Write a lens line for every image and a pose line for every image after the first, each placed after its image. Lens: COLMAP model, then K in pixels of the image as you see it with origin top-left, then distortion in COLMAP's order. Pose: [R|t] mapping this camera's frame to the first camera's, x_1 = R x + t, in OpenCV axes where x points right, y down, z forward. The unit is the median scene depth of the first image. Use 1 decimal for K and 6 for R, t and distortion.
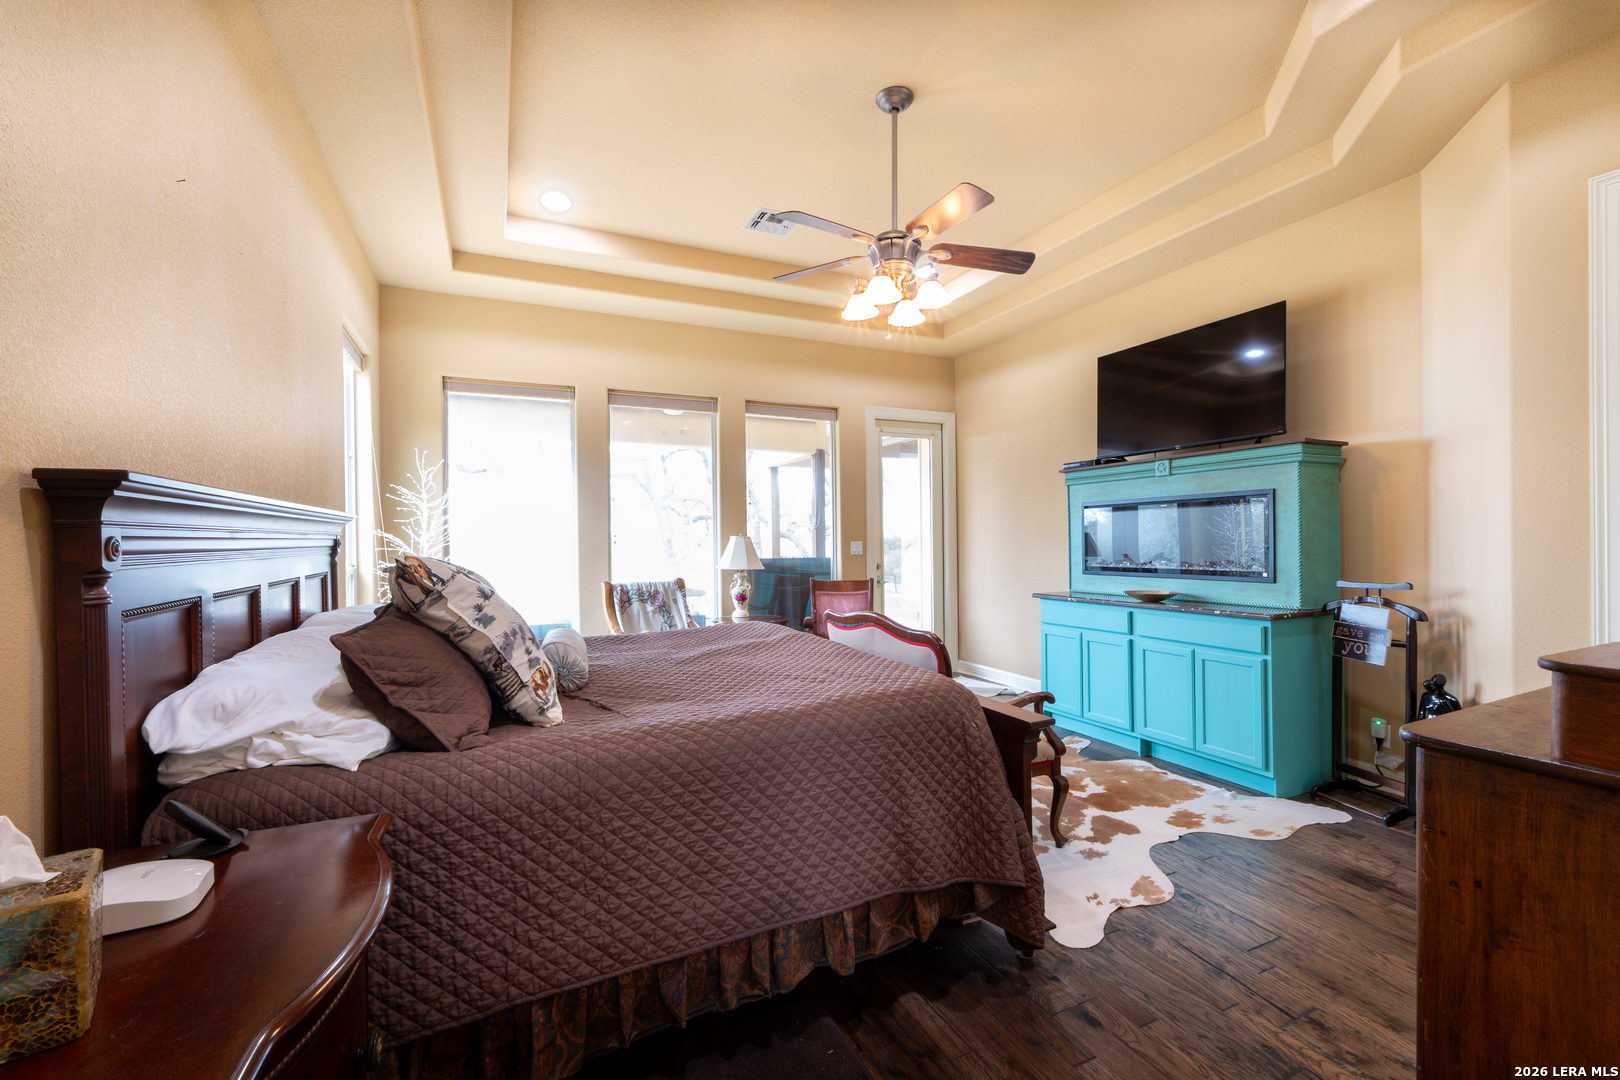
lens RADIAL K [[675.5, 0, 810.0], [0, 675.5, 540.0], [0, 0, 1]] dist [0.001796, 0.000208]
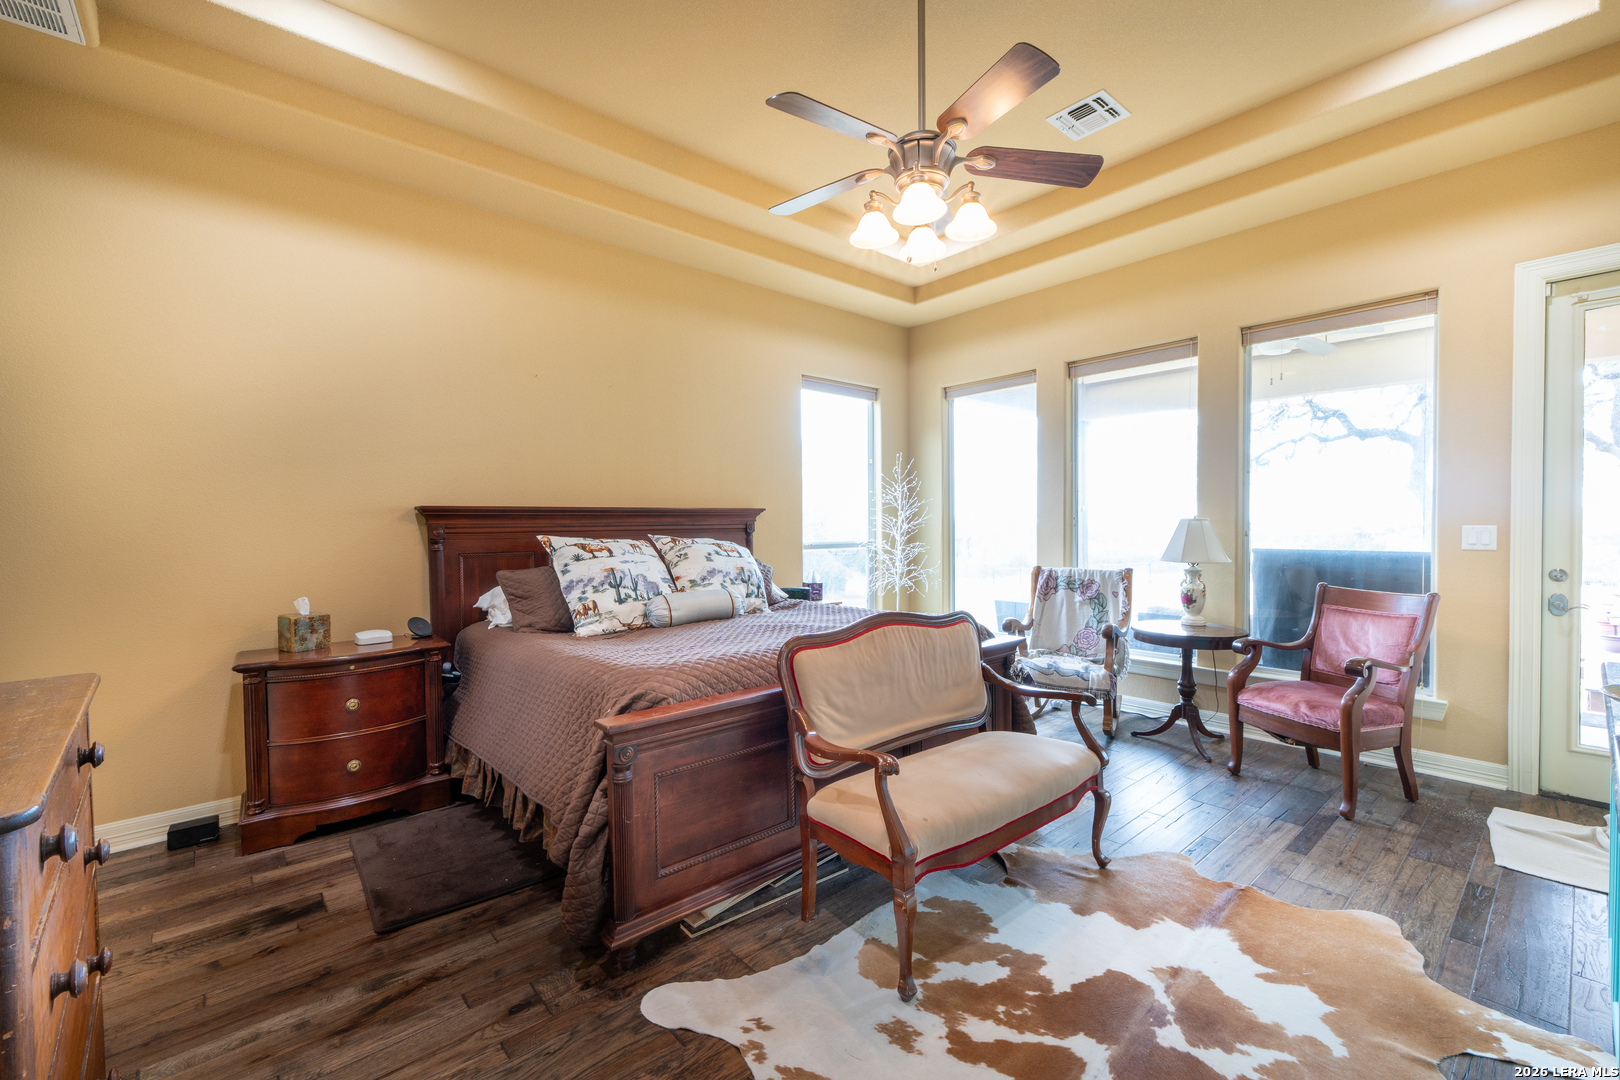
lens RADIAL K [[675.5, 0, 810.0], [0, 675.5, 540.0], [0, 0, 1]] dist [0.001796, 0.000208]
pose [[0.284077, 0.026496, -0.958435, 0.610402], [0.001199, 0.999607, 0.027990, -0.002702], [0.958801, -0.009100, 0.283934, 0.469427]]
